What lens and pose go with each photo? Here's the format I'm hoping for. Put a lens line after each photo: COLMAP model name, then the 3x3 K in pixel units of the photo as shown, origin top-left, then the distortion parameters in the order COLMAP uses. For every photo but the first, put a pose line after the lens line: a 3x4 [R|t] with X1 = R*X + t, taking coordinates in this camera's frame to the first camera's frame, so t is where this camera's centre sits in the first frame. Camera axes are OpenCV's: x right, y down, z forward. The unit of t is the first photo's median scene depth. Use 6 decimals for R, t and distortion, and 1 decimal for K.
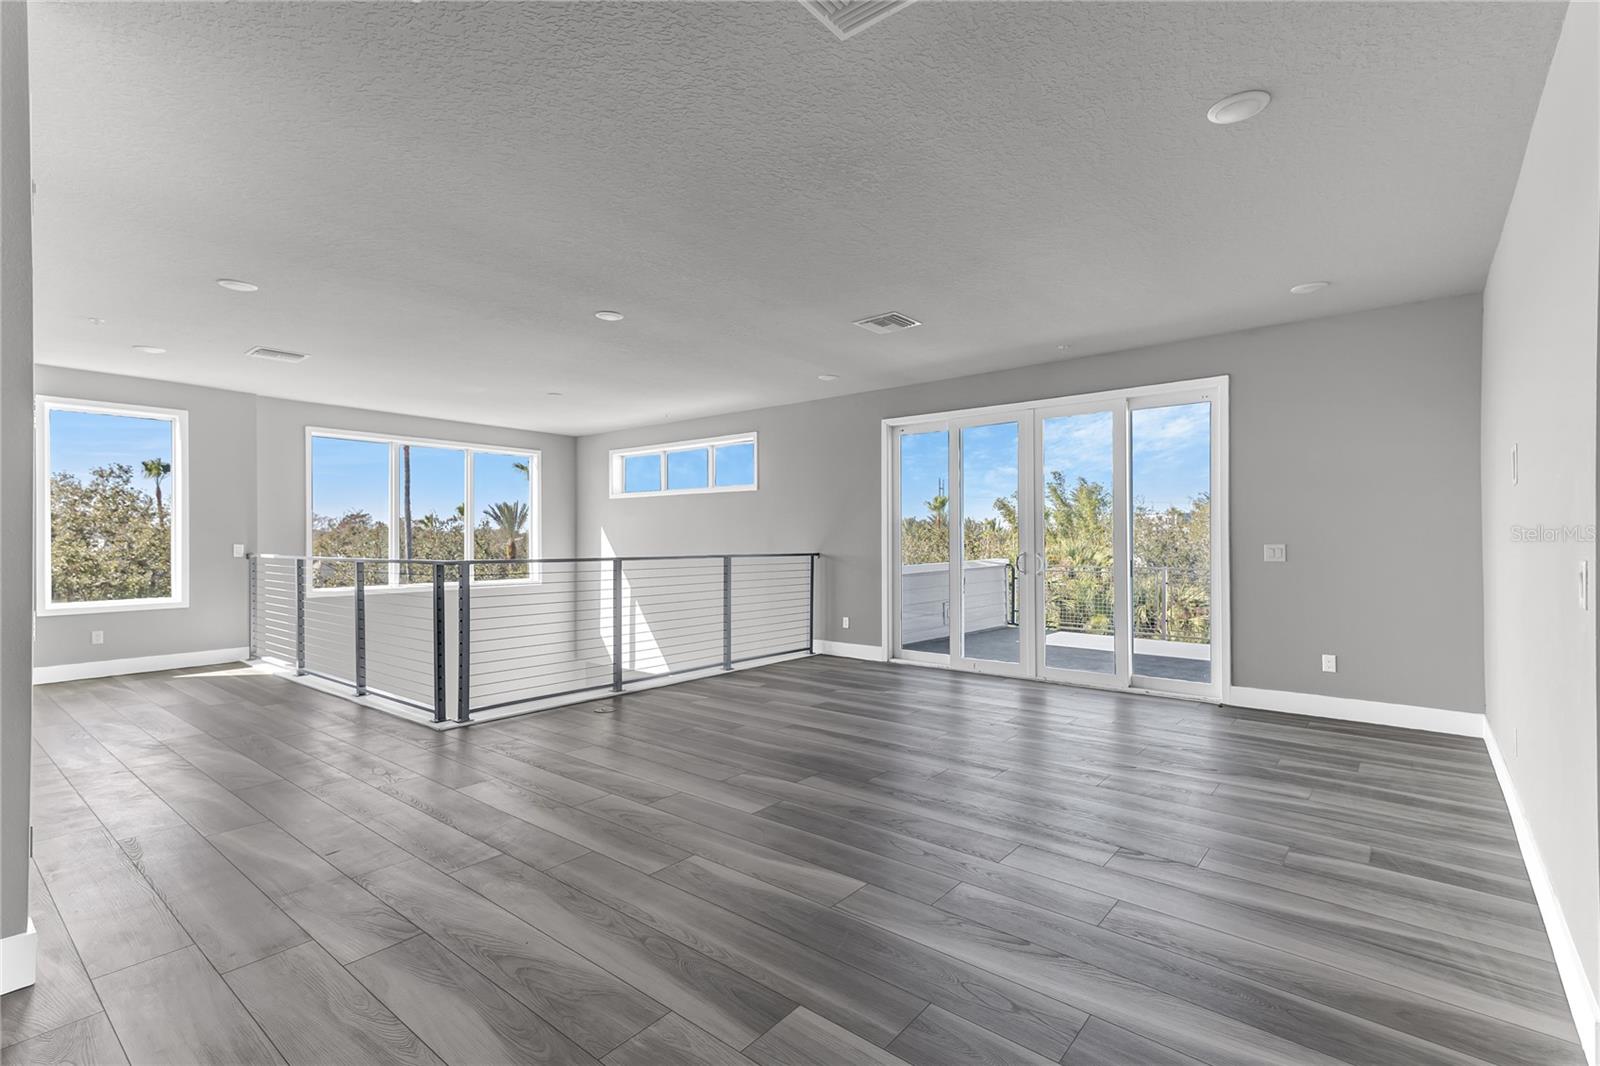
lens RADIAL K [[750.1, 0, 824.3], [0, 750.1, 536.0], [0, 0, 1]] dist [0.029821, 0.000290]
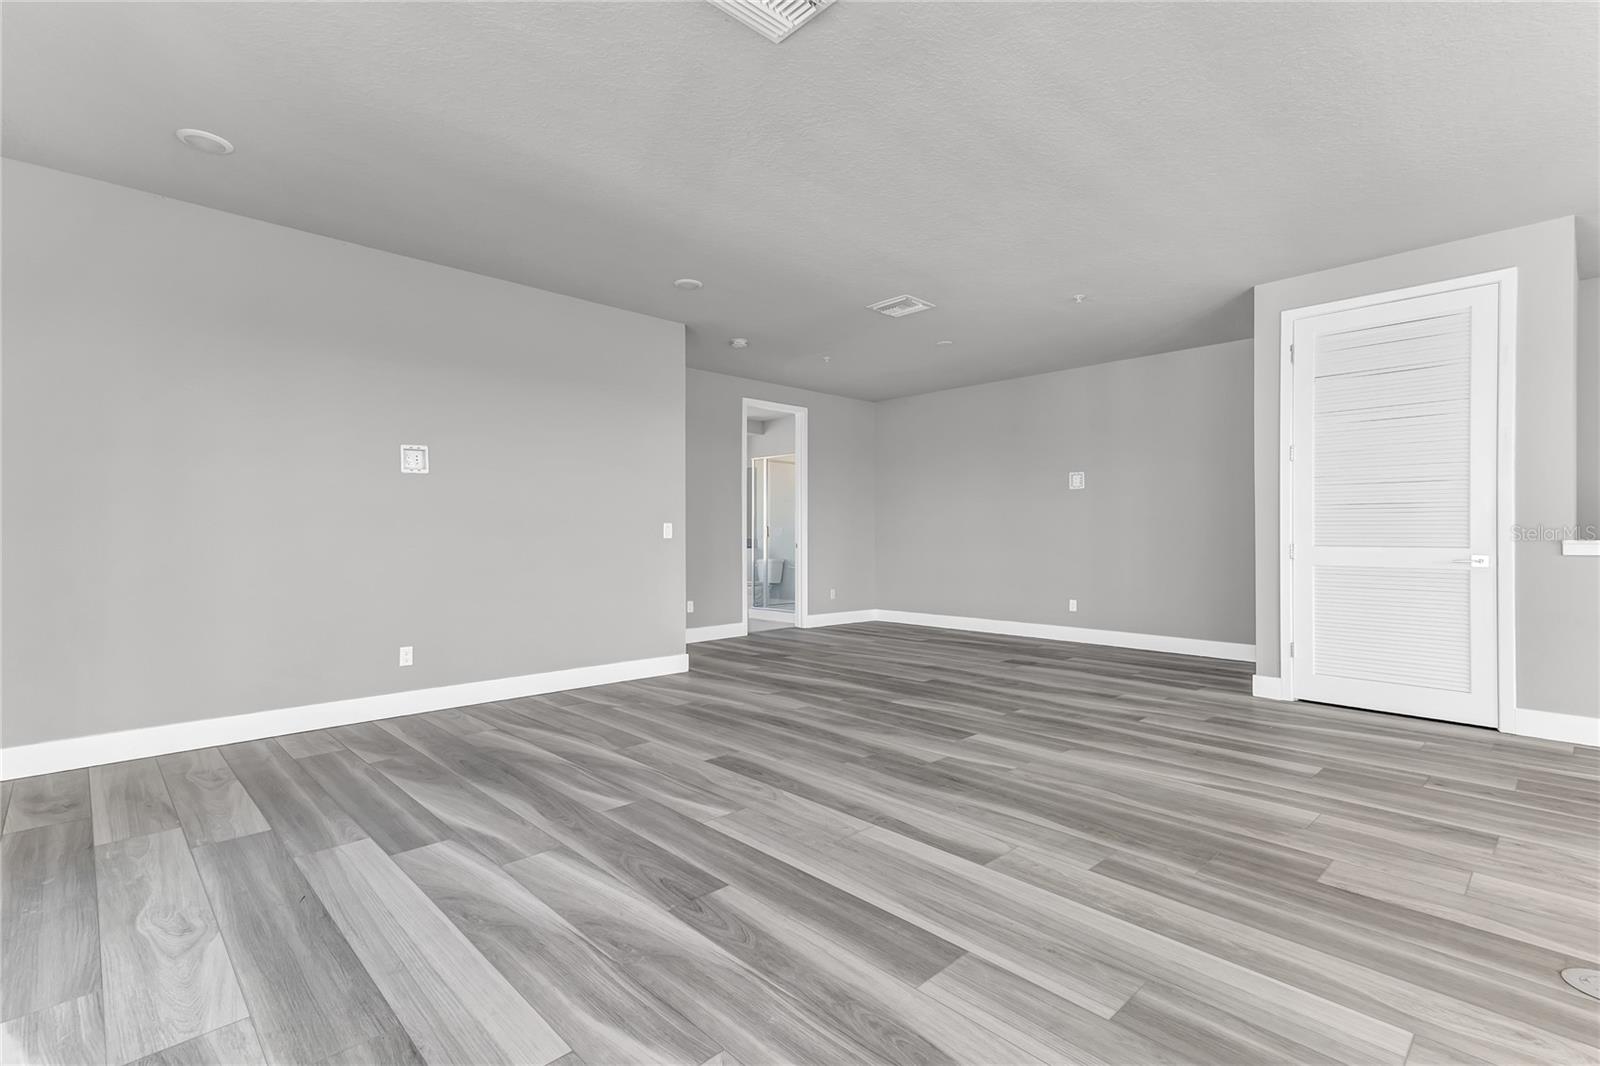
lens RADIAL K [[751.7, 0, 798.4], [0, 751.7, 531.7], [0, 0, 1]] dist [0.025512, 0.000227]
pose [[-0.991026, -0.002297, 0.133648, 0.015373], [-0.002941, 0.999985, -0.004622, 0.035993], [-0.133635, -0.004973, -0.991018, 1.544433]]
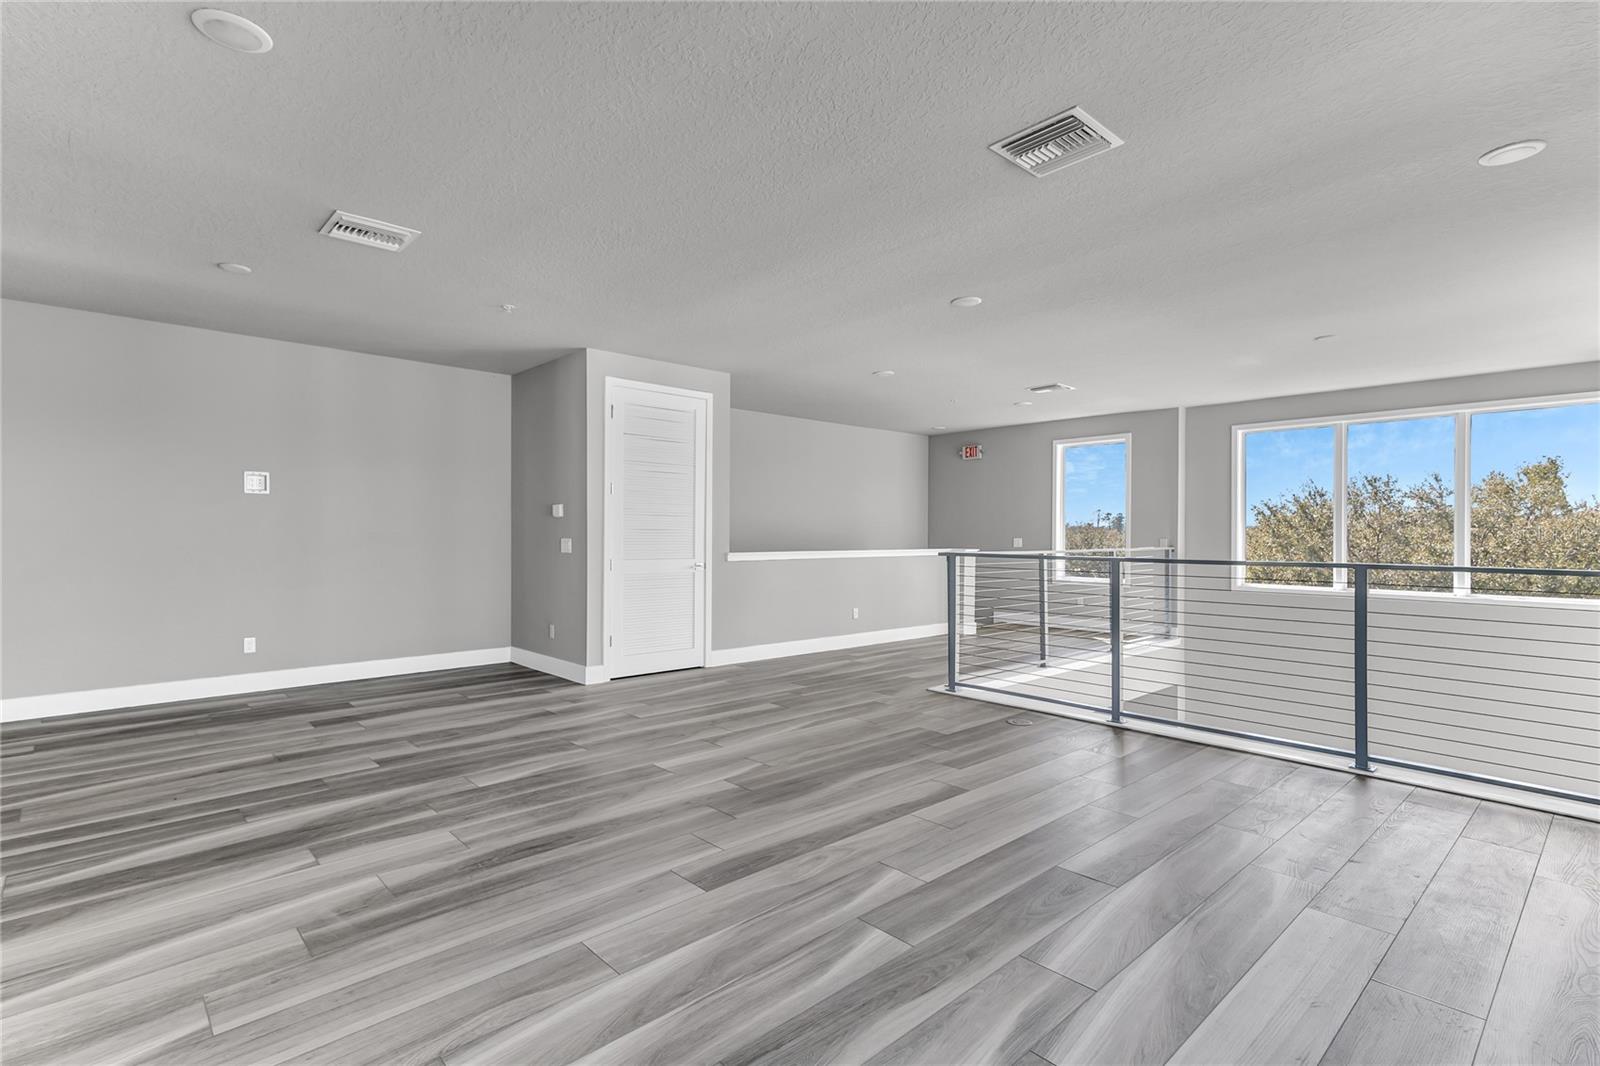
lens RADIAL K [[751.7, 0, 798.4], [0, 751.7, 531.7], [0, 0, 1]] dist [0.025512, 0.000227]
pose [[-0.152290, -0.006090, -0.988317, 0.718377], [-0.000489, 0.999981, -0.006087, 0.007450], [0.988336, -0.000444, -0.152290, 0.972086]]
